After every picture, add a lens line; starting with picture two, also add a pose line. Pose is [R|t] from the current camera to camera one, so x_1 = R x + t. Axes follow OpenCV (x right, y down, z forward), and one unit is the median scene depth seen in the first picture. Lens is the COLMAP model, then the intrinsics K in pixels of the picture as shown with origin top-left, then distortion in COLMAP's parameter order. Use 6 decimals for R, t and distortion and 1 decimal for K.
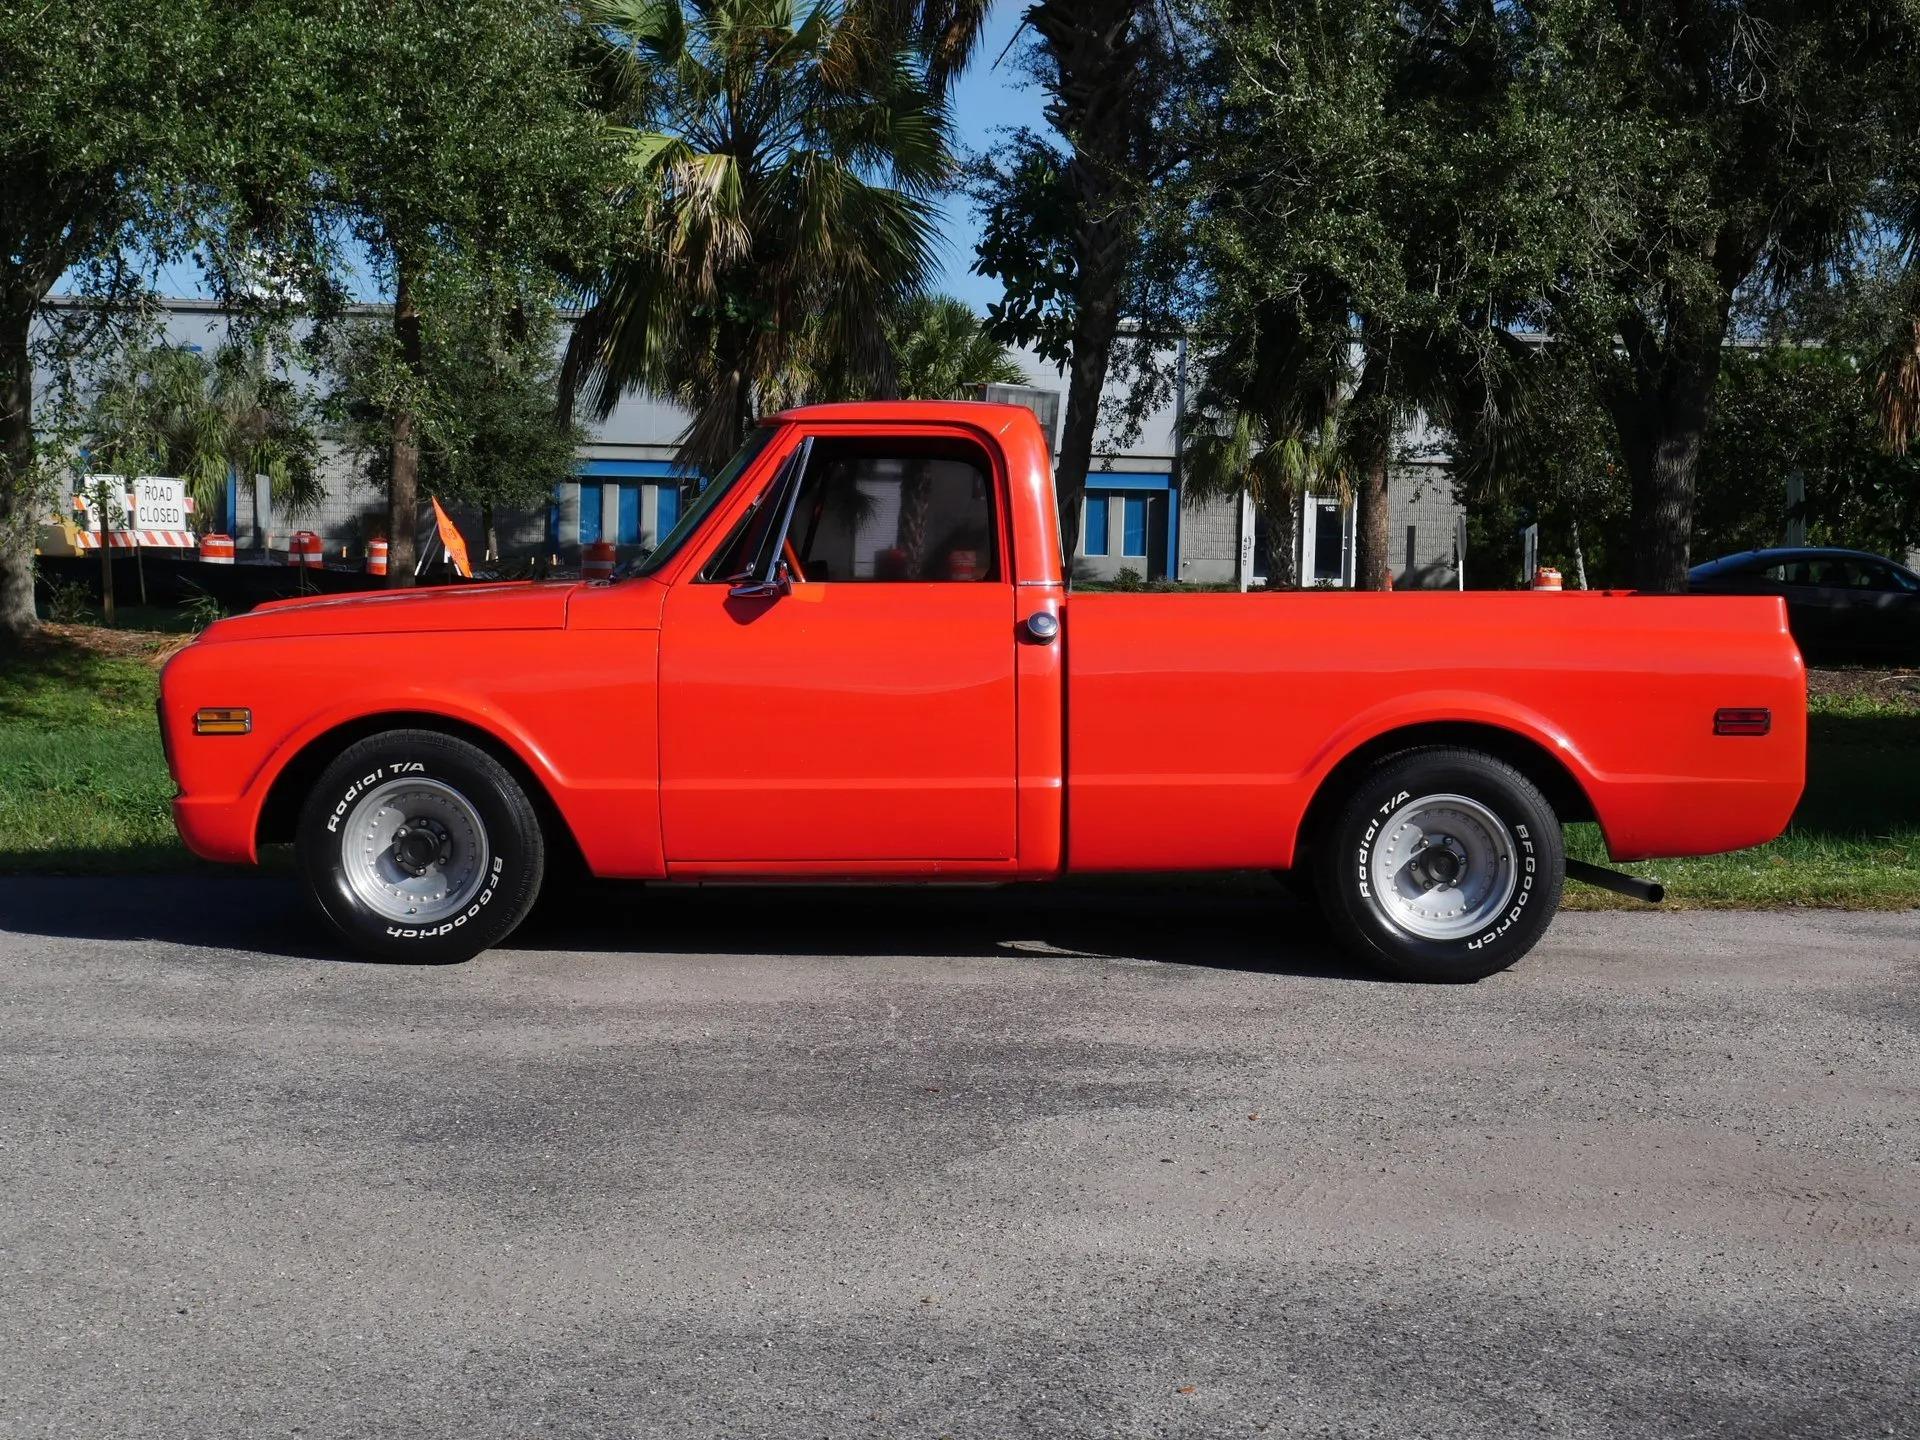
lens RADIAL K [[2783.0, 0, 960.0], [0, 2783.0, 720.0], [0, 0, 1]] dist [0.010982, -0.059637]
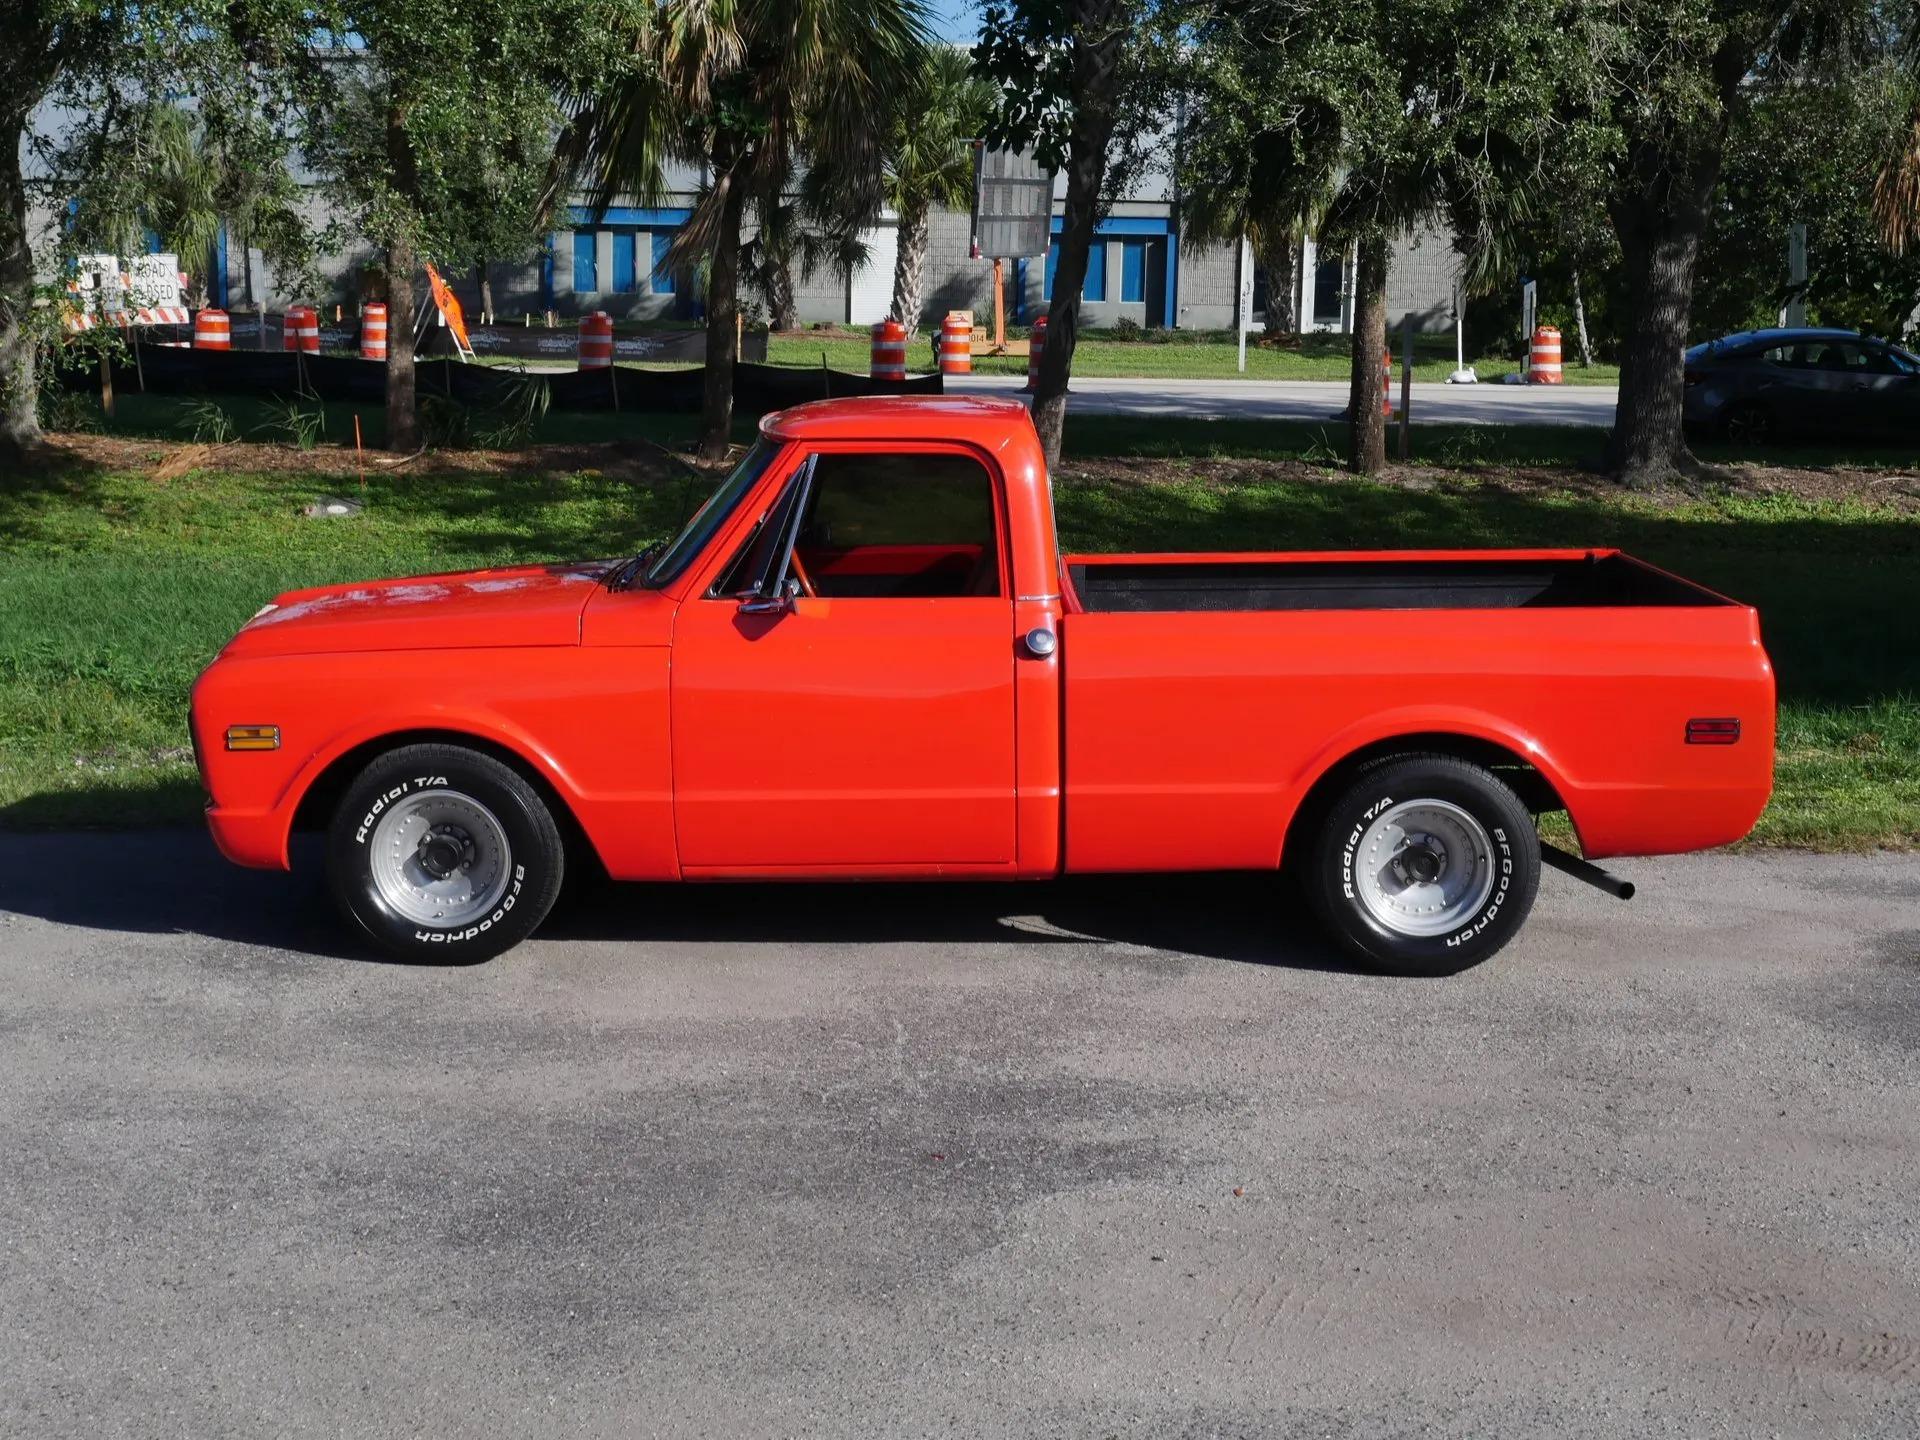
lens RADIAL K [[2783.0, 0, 960.0], [0, 2783.0, 720.0], [0, 0, 1]] dist [0.010982, -0.059637]
pose [[0.999987, -0.005143, 0.000447, -0.000782], [0.005069, 0.994683, 0.102862, -0.097745], [-0.000973, -0.102858, 0.994696, -0.030283]]
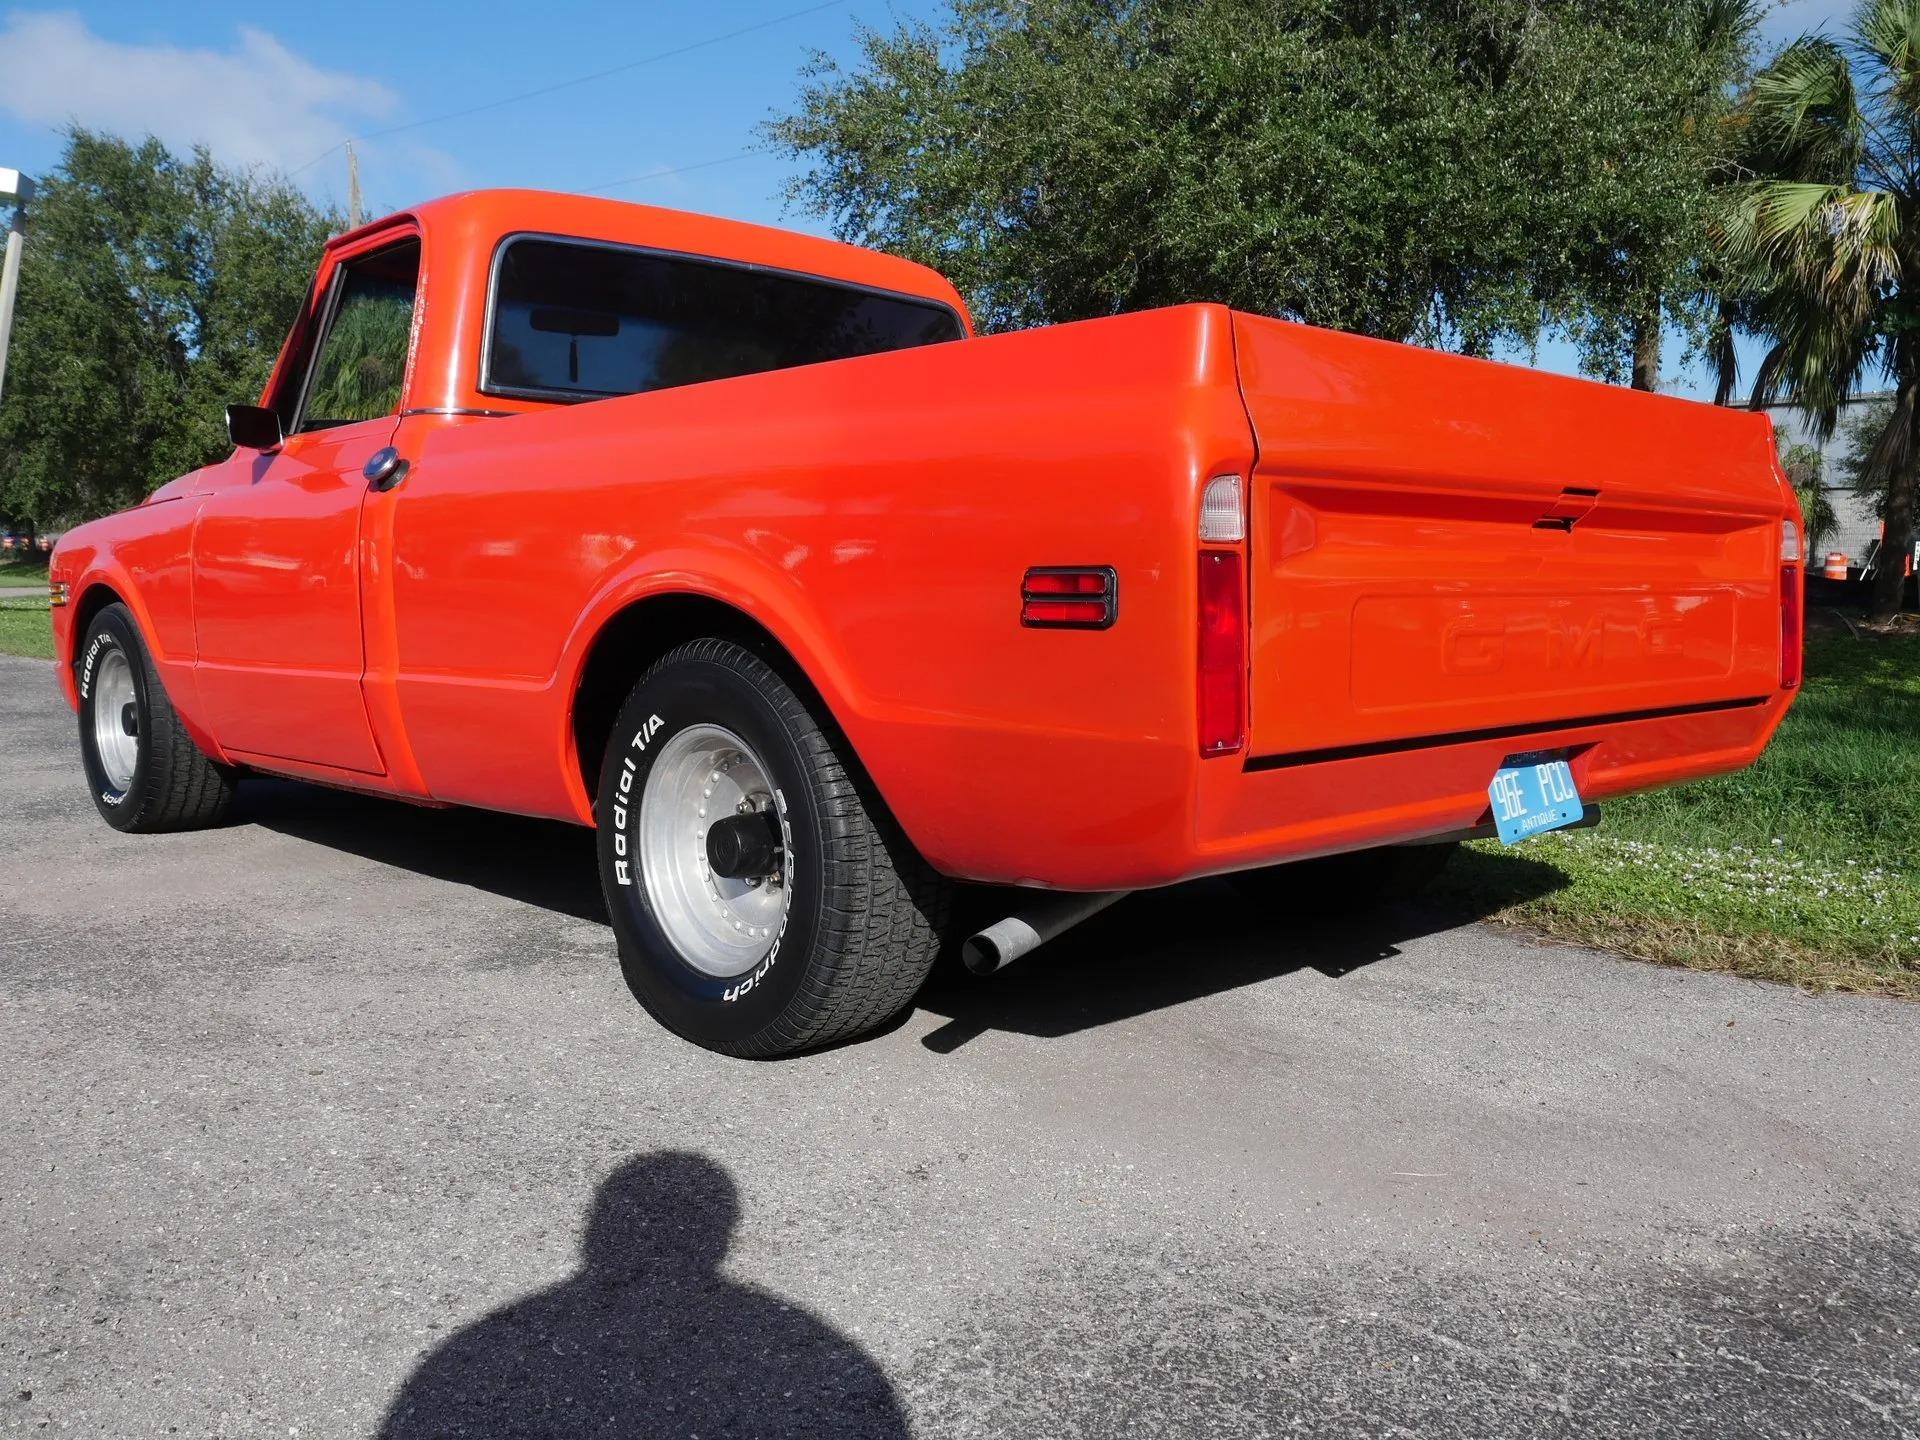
lens RADIAL K [[1635.2, 0, 967.2], [0, 1635.2, 714.5], [0, 0, 1]] dist [-0.022567, -0.003574]
pose [[0.692506, 0.053642, -0.719415, 0.397980], [-0.038922, 0.998557, 0.036990, 0.008998], [0.720361, 0.002385, 0.693595, 0.708419]]
